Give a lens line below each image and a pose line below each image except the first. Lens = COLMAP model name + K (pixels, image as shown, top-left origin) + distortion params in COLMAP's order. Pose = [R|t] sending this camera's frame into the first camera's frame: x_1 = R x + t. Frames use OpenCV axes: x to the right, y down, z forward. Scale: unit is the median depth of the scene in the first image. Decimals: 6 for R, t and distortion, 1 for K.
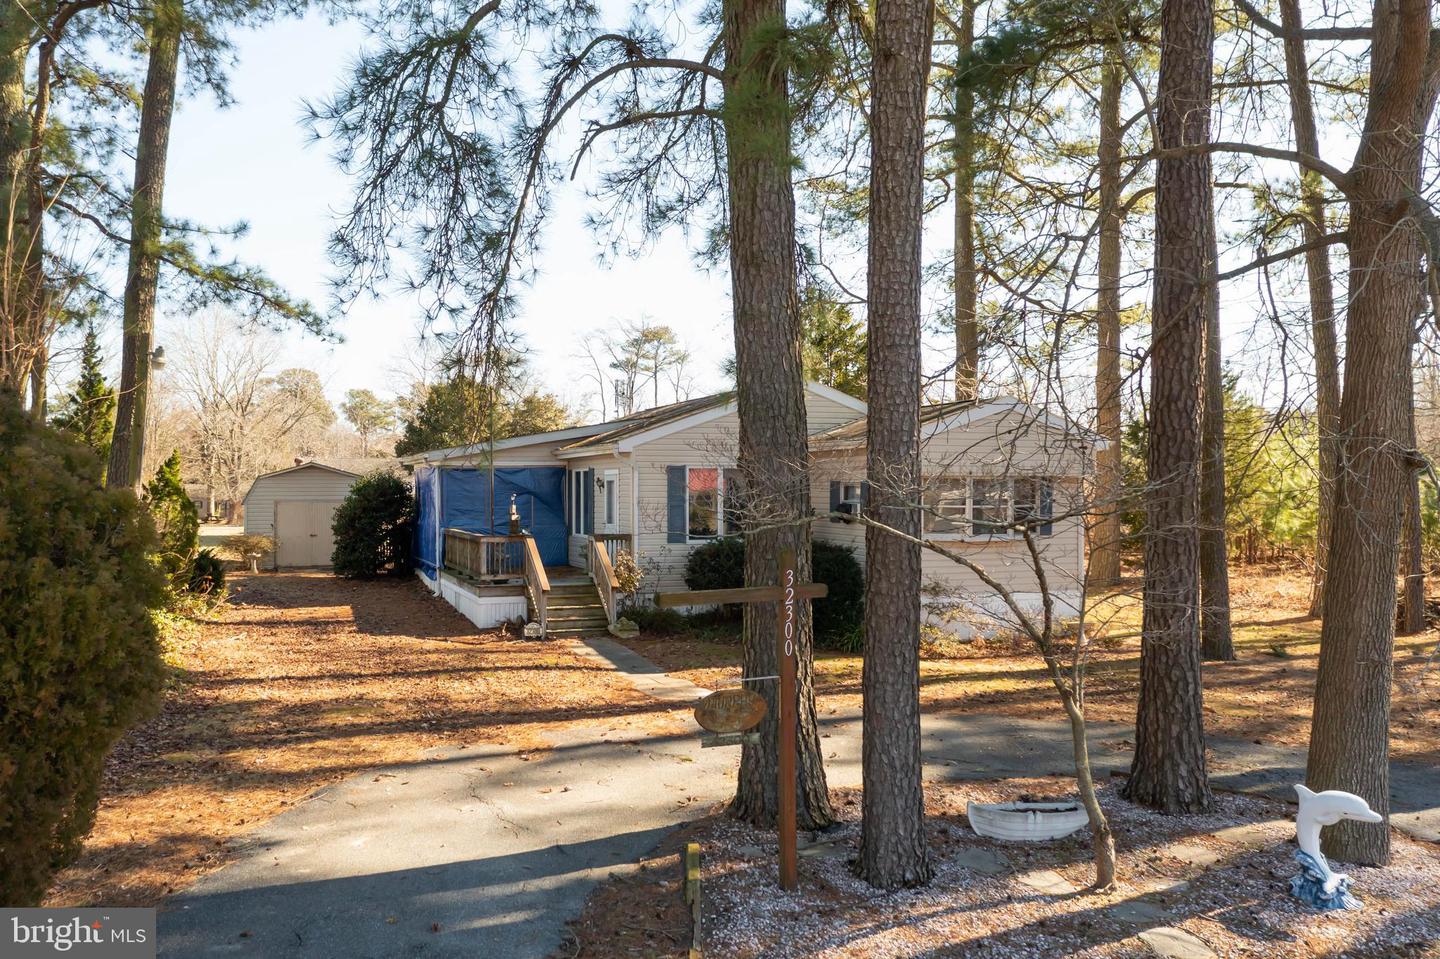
lens RADIAL K [[1142.0, 0, 718.5], [0, 1142.0, 484.0], [0, 0, 1]] dist [-0.012534, -0.005620]
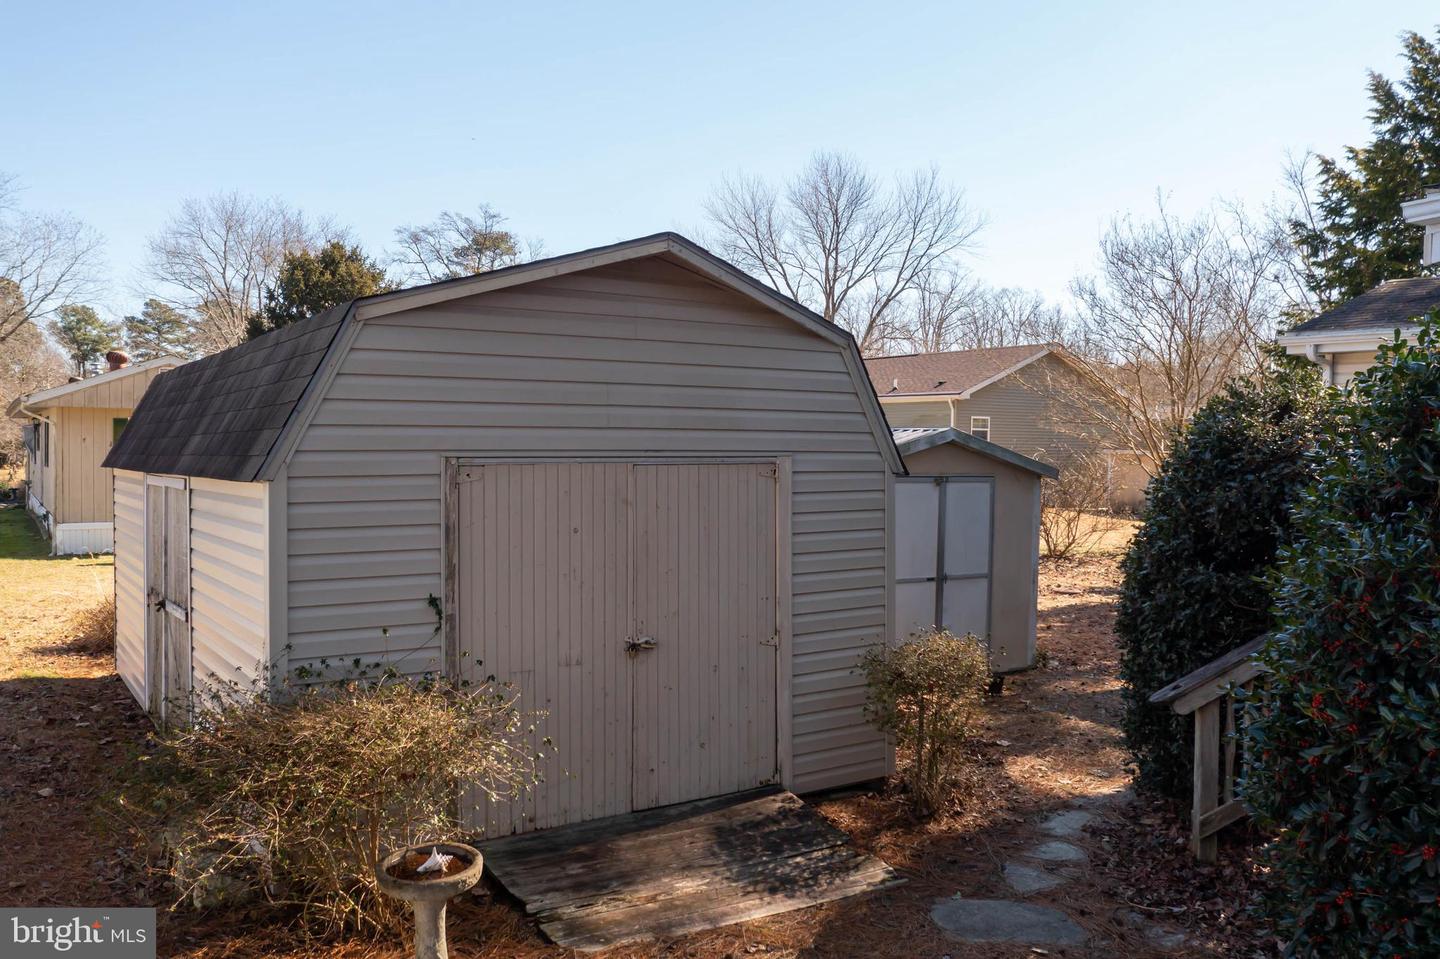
lens RADIAL K [[1142.0, 0, 724.8], [0, 1142.0, 473.5], [0, 0, 1]] dist [-0.012534, -0.005620]
pose [[0.972855, 0.002498, 0.231403, -0.496563], [-0.010595, 0.999374, 0.033753, 0.015177], [-0.231174, -0.035288, 0.972272, 1.064937]]
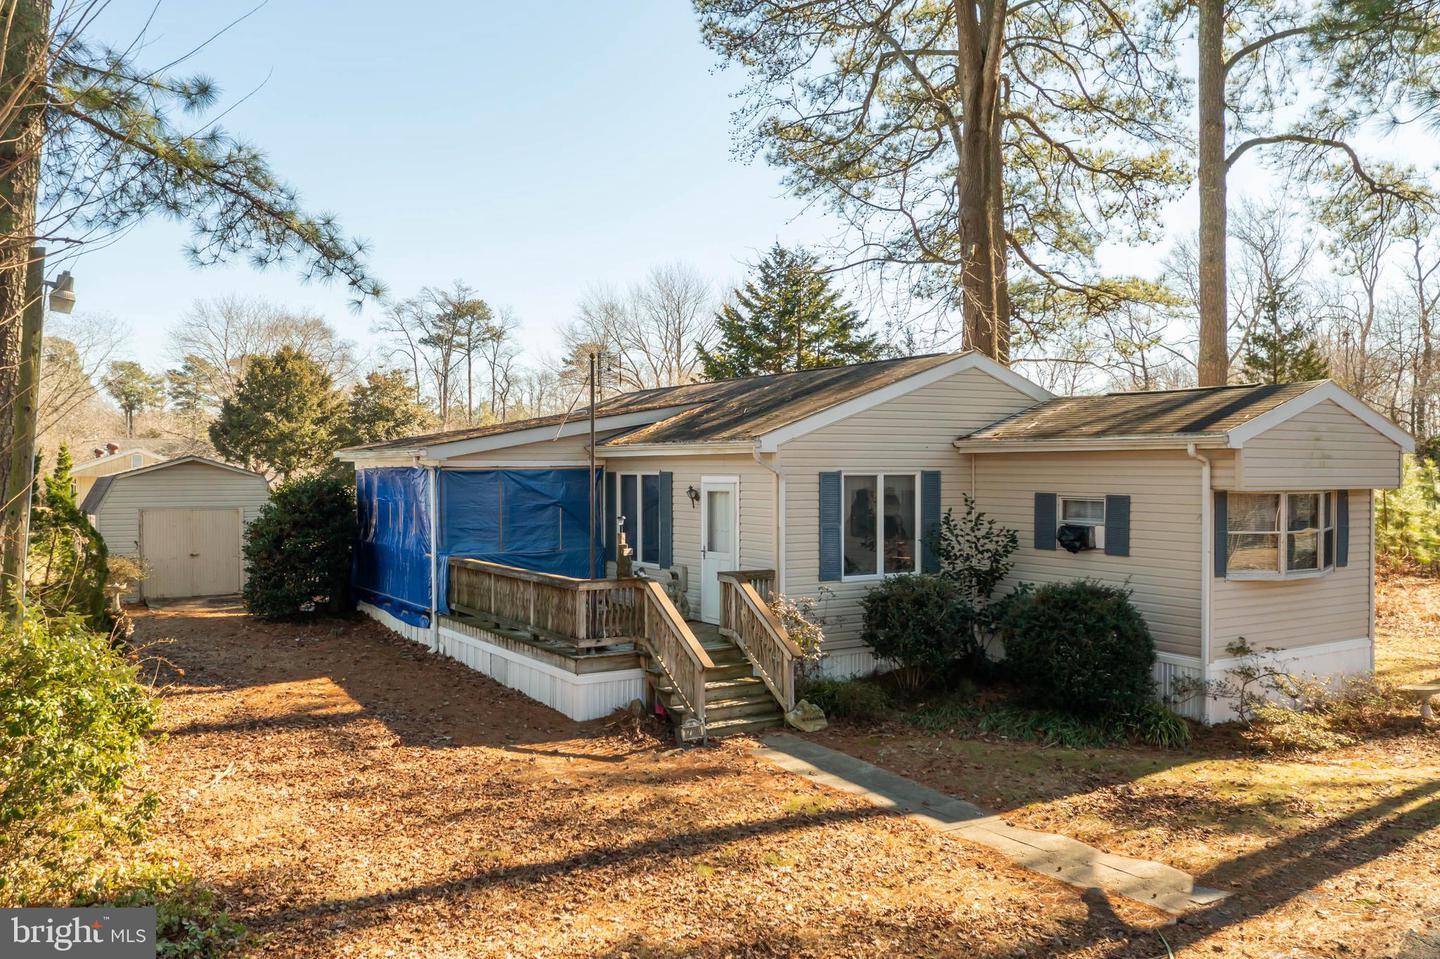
lens RADIAL K [[1142.0, 0, 714.6], [0, 1142.0, 477.3], [0, 0, 1]] dist [-0.012534, -0.005620]
pose [[0.982535, 0.000826, 0.186078, -0.205948], [-0.002701, 0.999948, 0.009822, -0.016866], [-0.186060, -0.010153, 0.982486, 0.275091]]
